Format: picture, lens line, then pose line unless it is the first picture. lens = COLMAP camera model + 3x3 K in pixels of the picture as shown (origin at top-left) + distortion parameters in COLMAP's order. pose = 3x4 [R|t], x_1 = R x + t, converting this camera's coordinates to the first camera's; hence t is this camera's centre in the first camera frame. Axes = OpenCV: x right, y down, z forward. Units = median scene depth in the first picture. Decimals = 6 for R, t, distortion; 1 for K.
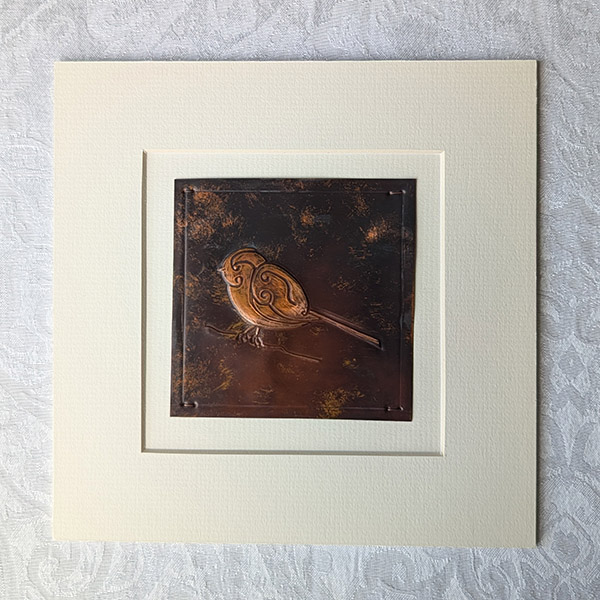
lens RADIAL K [[1062.0, 0, 299.7], [0, 1062.0, 303.6], [0, 0, 1]] dist [-0.256224, 0.000000]
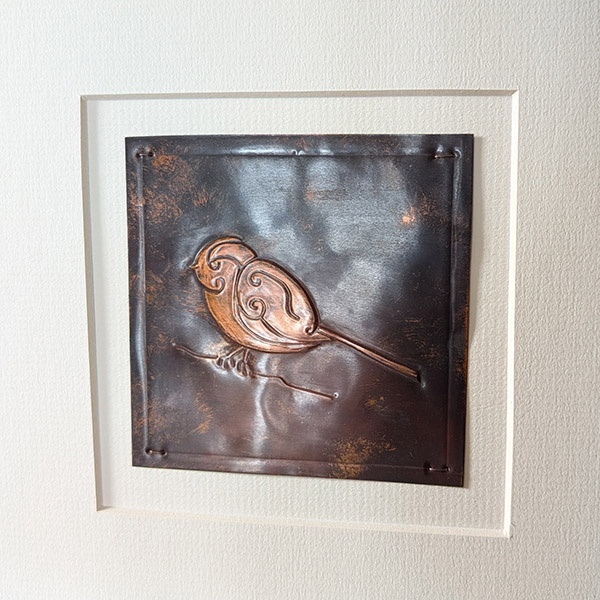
lens RADIAL K [[1062.0, 0, 304.5], [0, 1062.0, 295.5], [0, 0, 1]] dist [-0.256224, 0.000000]
pose [[0.998952, 0.011572, -0.044277, 0.031360], [-0.011607, 0.999932, -0.000543, -0.014214], [0.044268, 0.001056, 0.999019, 0.309955]]
